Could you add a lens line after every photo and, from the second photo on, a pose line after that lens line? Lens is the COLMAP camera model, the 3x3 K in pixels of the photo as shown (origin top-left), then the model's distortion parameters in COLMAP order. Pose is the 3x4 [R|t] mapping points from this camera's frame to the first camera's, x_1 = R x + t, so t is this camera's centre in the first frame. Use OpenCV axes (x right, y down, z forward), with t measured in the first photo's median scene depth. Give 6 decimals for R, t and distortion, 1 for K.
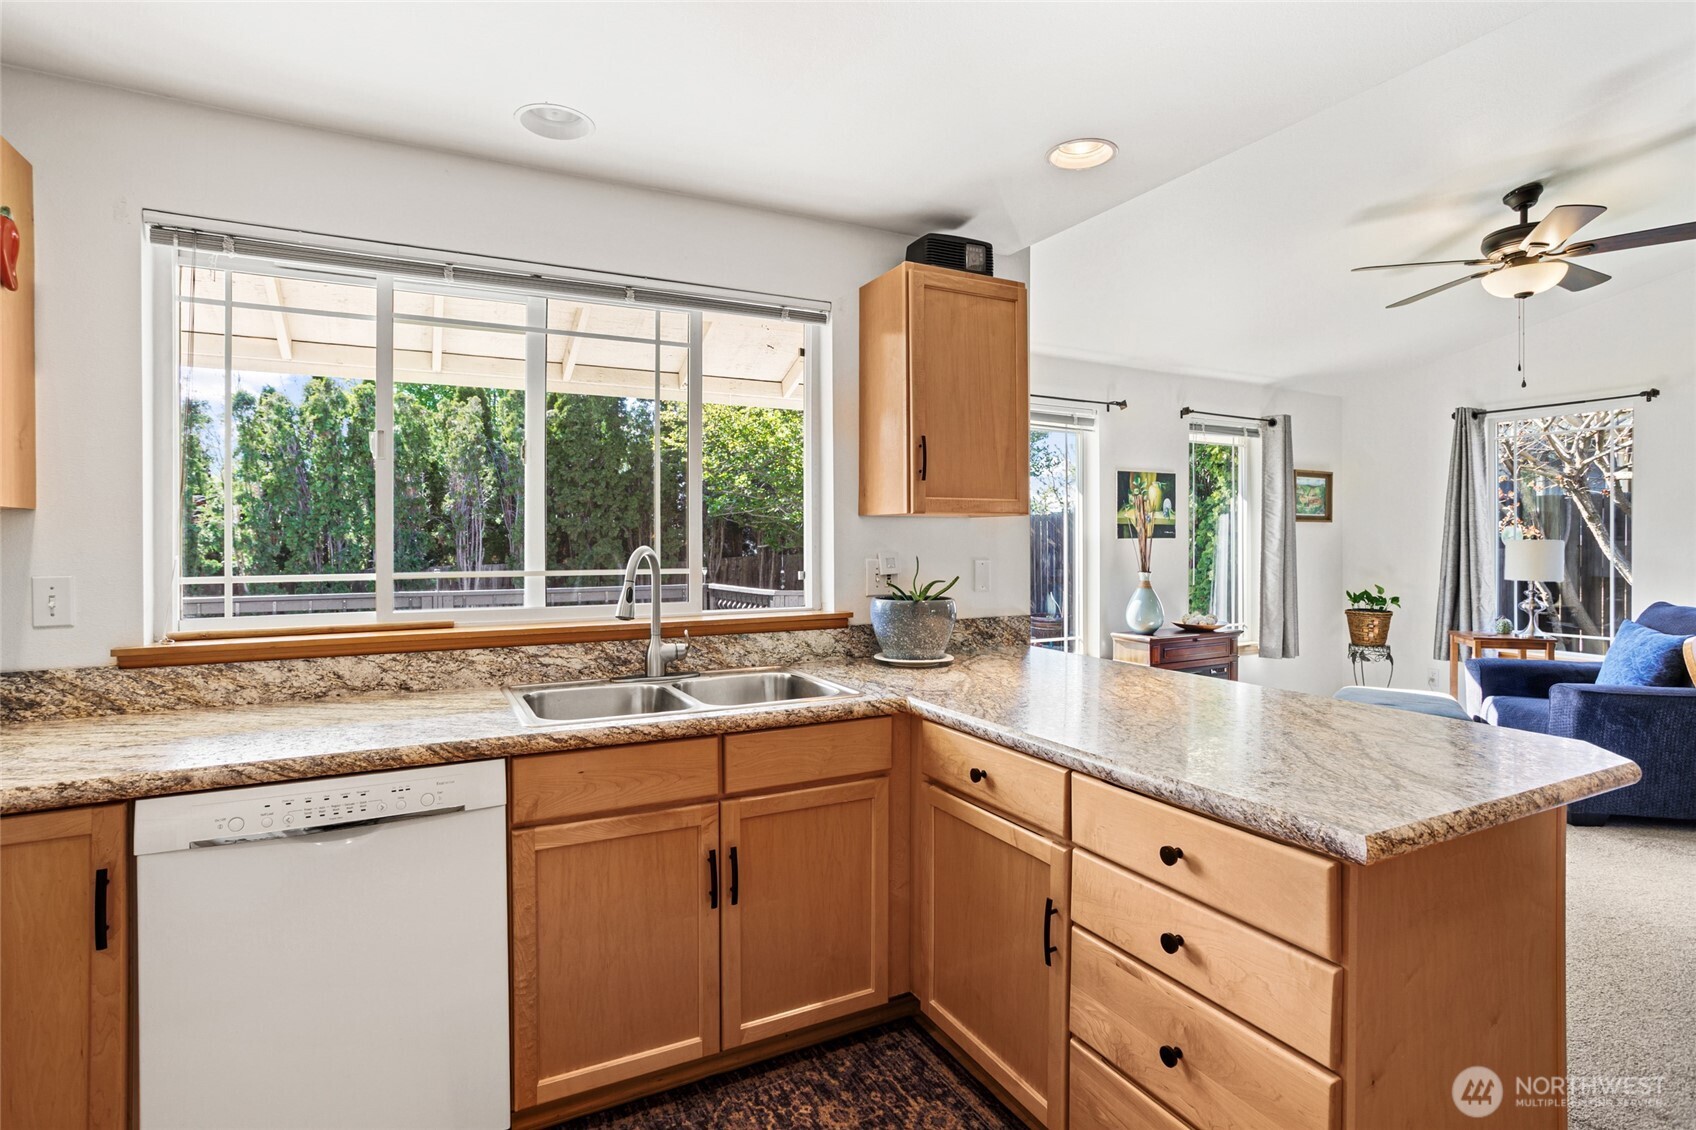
lens RADIAL K [[837.6, 0, 863.6], [0, 837.6, 534.4], [0, 0, 1]] dist [-0.026317, 0.012961]
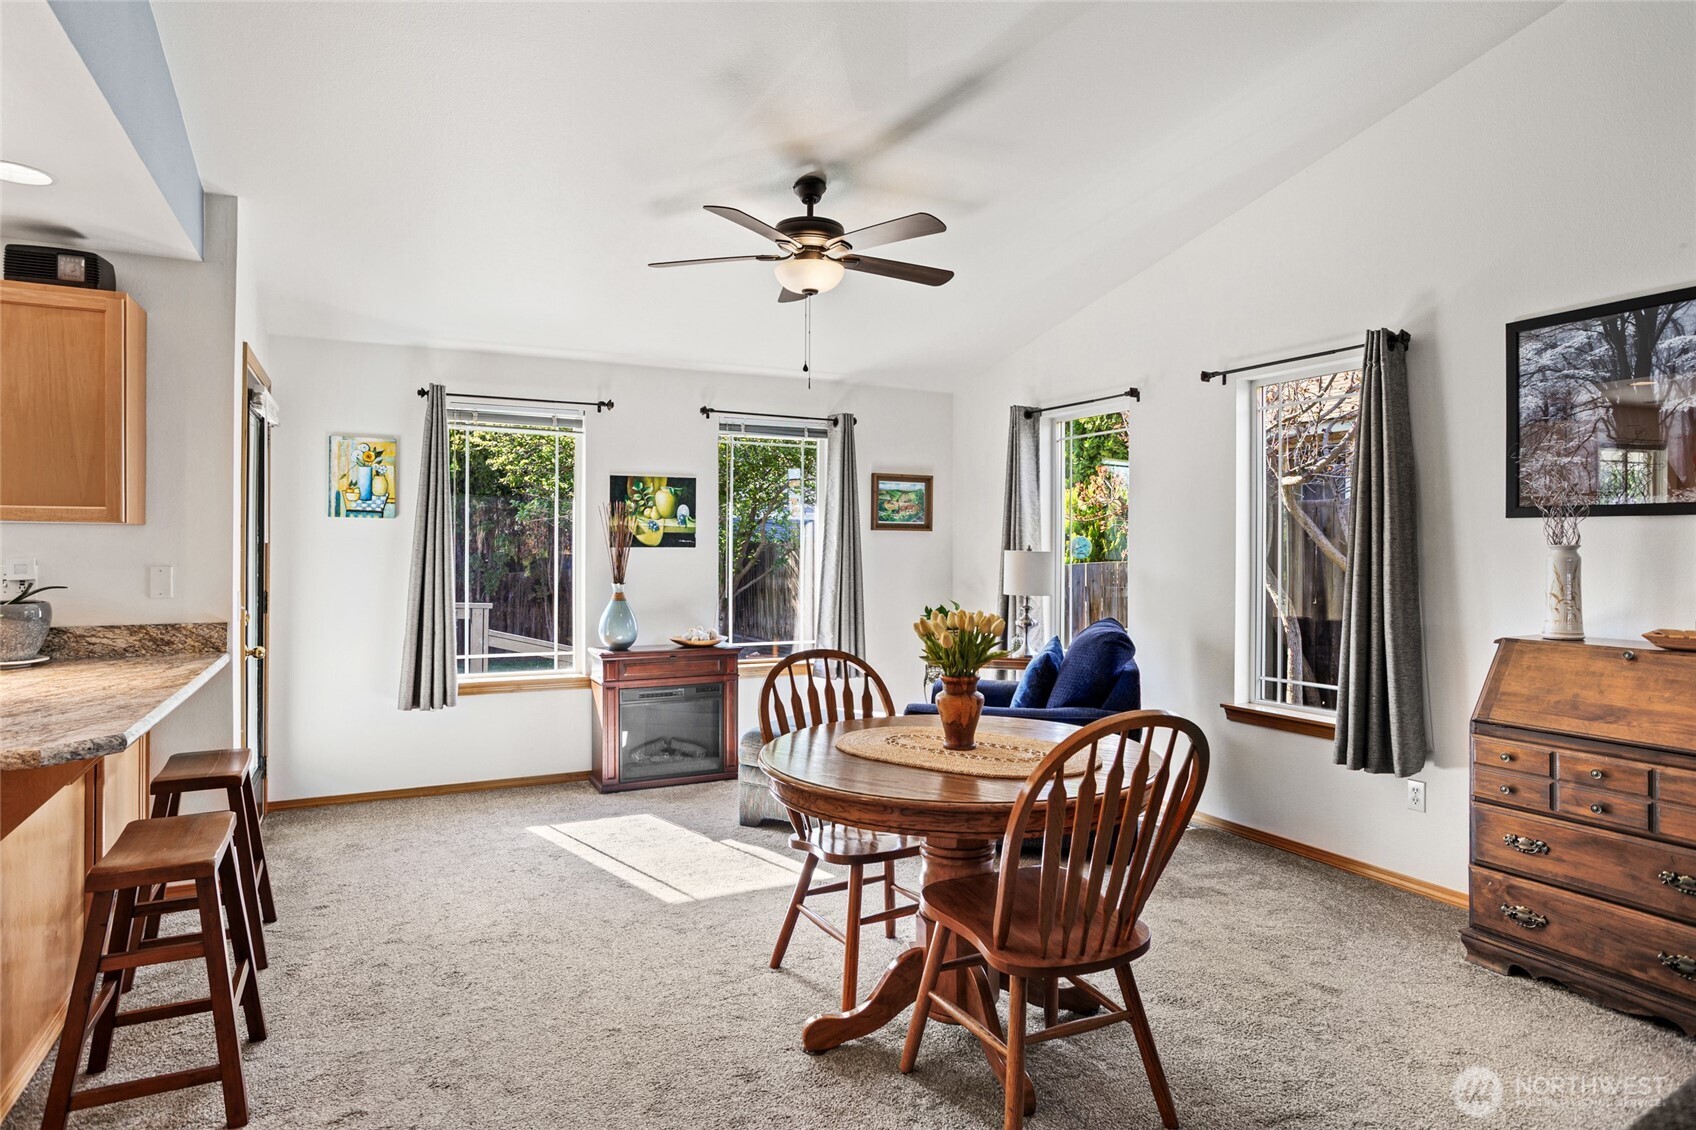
lens RADIAL K [[968.7, 0, 845.0], [0, 968.7, 548.0], [0, 0, 1]] dist [-0.002164, 0.002083]
pose [[0.999375, 0.005079, -0.034987, 0.989098], [-0.004892, 0.999973, 0.005409, -0.002456], [0.035014, -0.005235, 0.999373, -0.128862]]
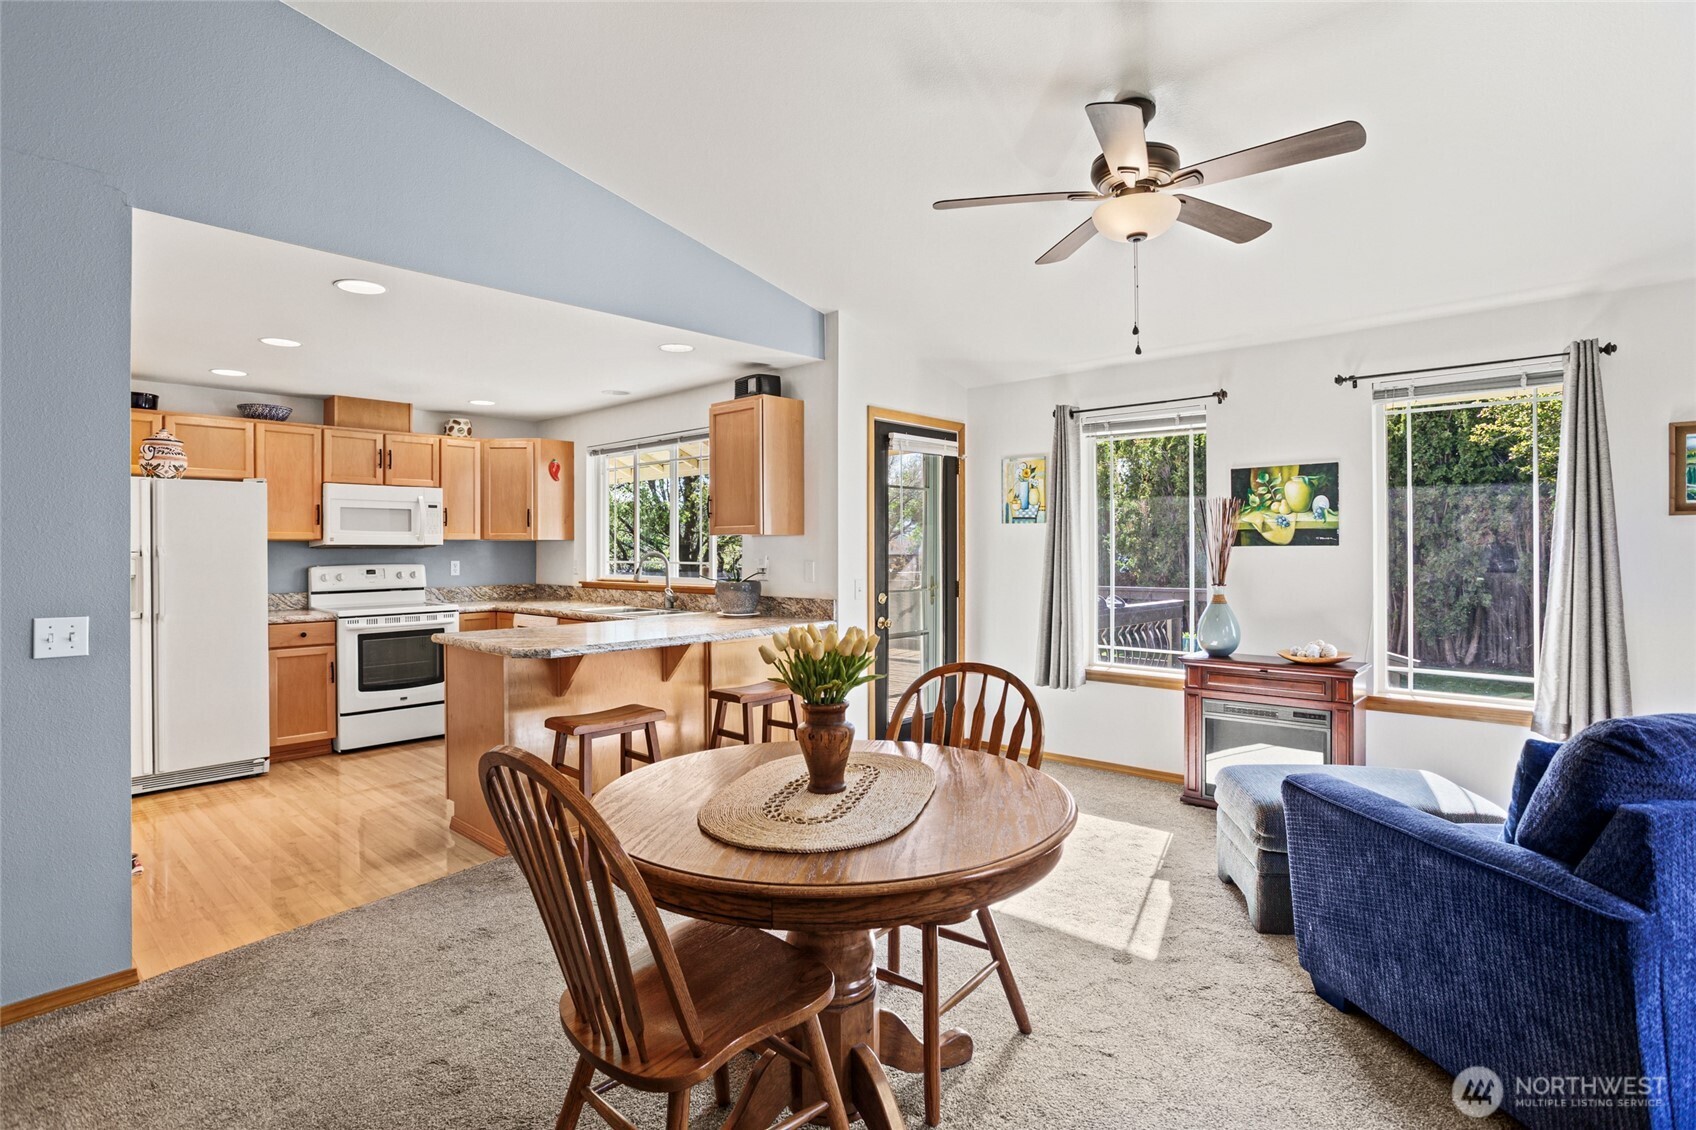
lens RADIAL K [[860.0, 0, 848.8], [0, 860.0, 548.5], [0, 0, 1]] dist [-0.017206, 0.003906]
pose [[0.328750, 0.002584, -0.944413, 1.662775], [0.009229, 0.999940, 0.005948, -0.003242], [0.944372, -0.010671, 0.328706, 0.532389]]
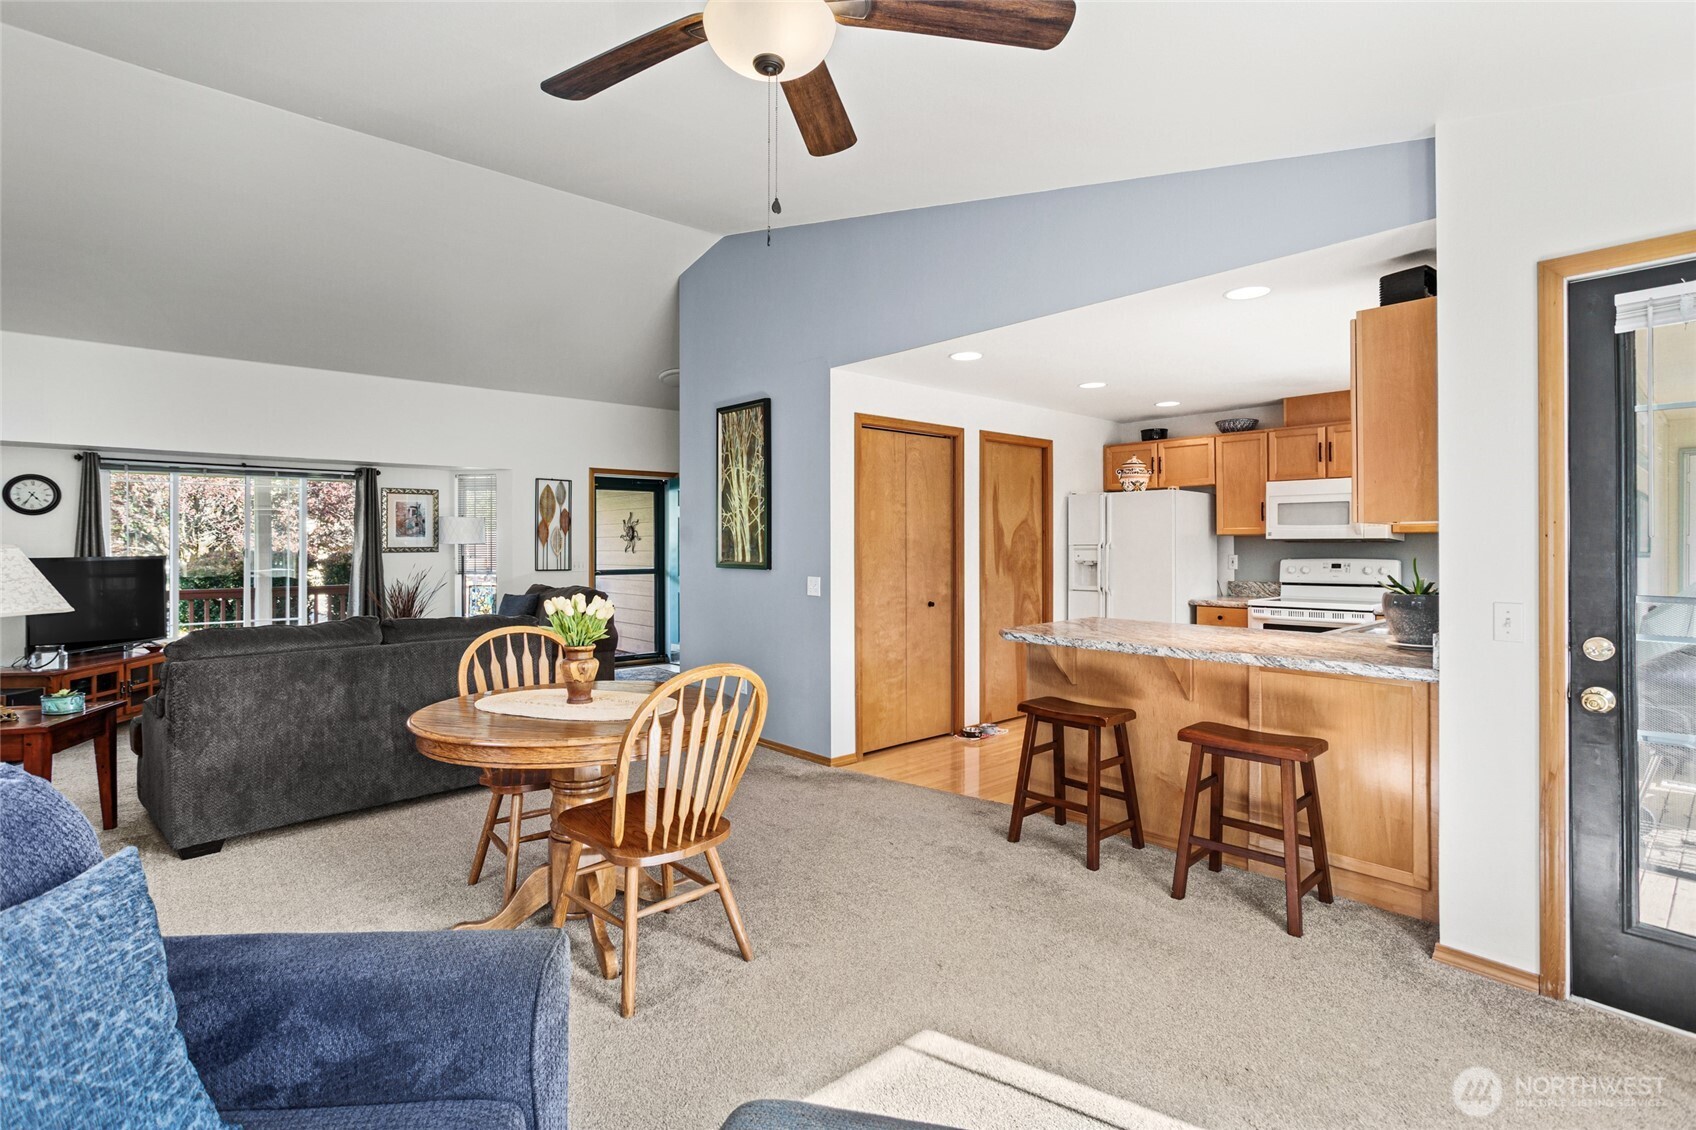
lens RADIAL K [[837.6, 0, 843.8], [0, 837.6, 537.6], [0, 0, 1]] dist [-0.026317, 0.012961]
pose [[-0.975025, 0.003878, -0.222060, 0.954918], [0.007586, 0.999846, -0.015850, 0.009059], [0.221965, -0.017139, -0.974904, 1.743666]]
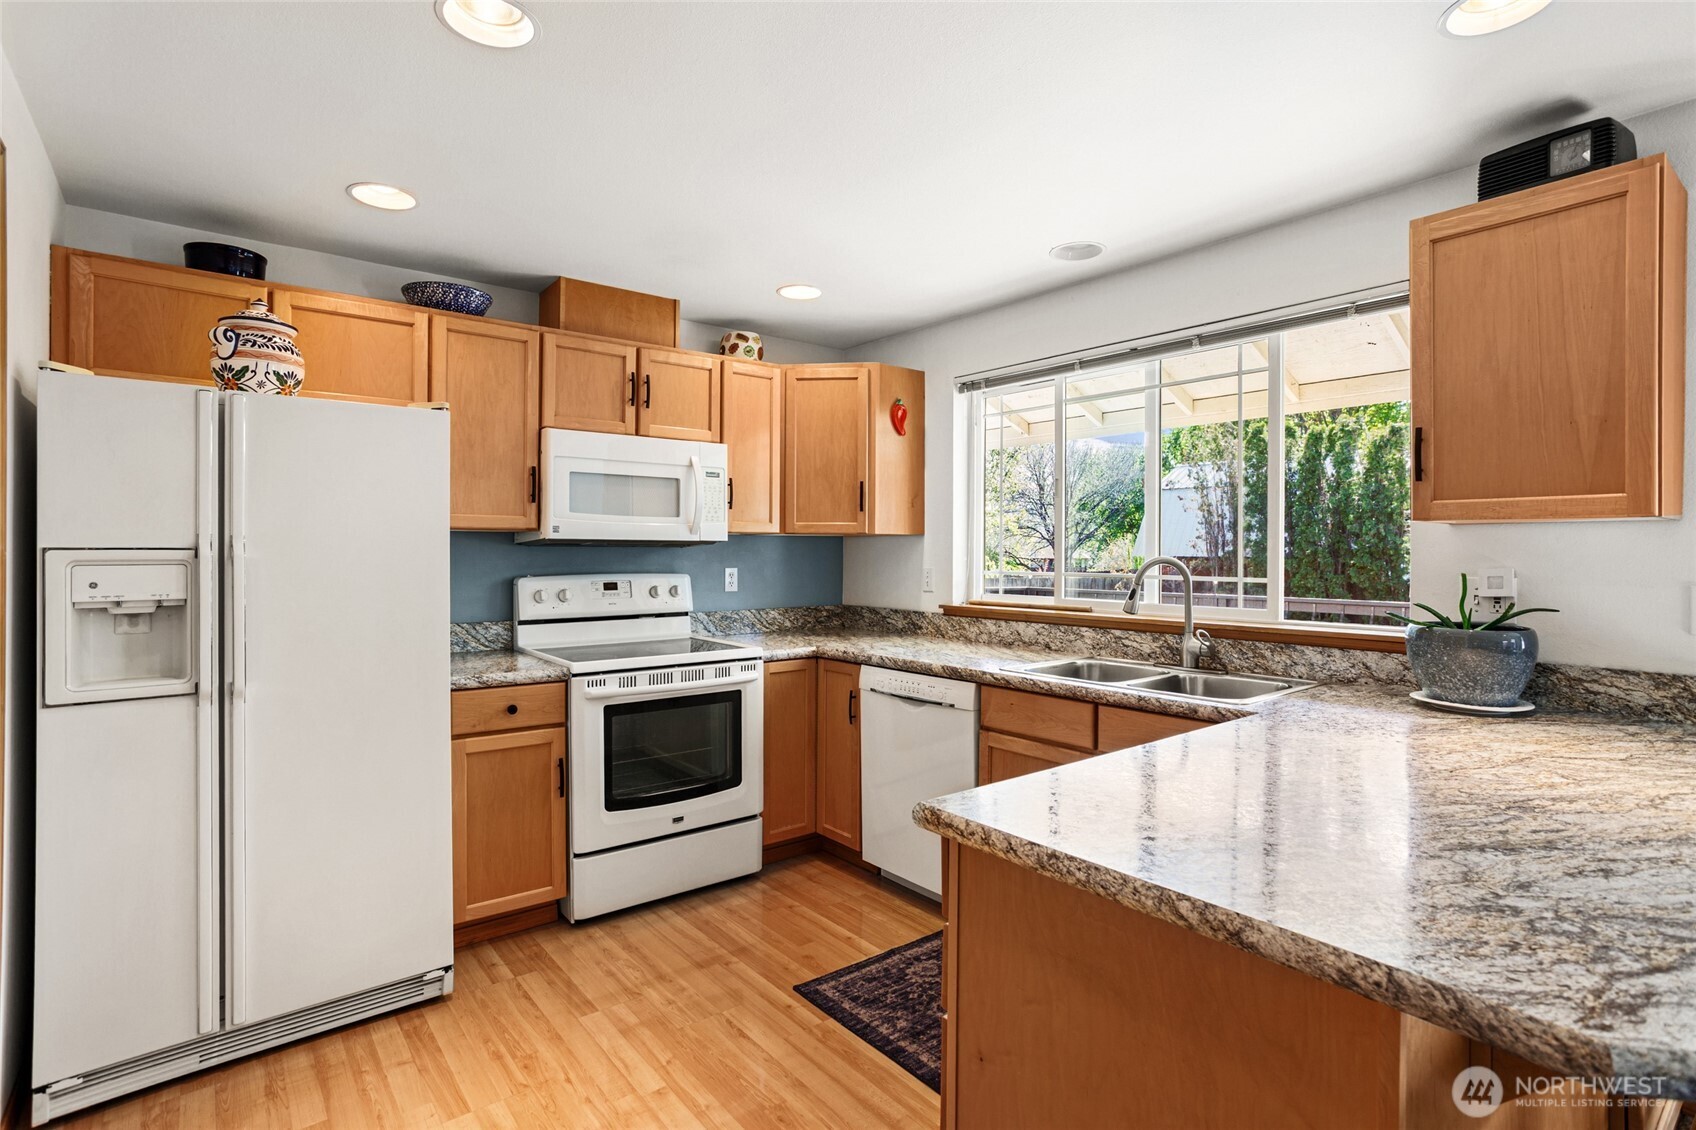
lens RADIAL K [[837.6, 0, 860.2], [0, 837.6, 550.6], [0, 0, 1]] dist [-0.026317, 0.012961]
pose [[0.207667, 0.004044, -0.978191, 0.615696], [0.001769, 0.999988, 0.004509, -0.000386], [0.978198, -0.002667, 0.207658, 0.235657]]
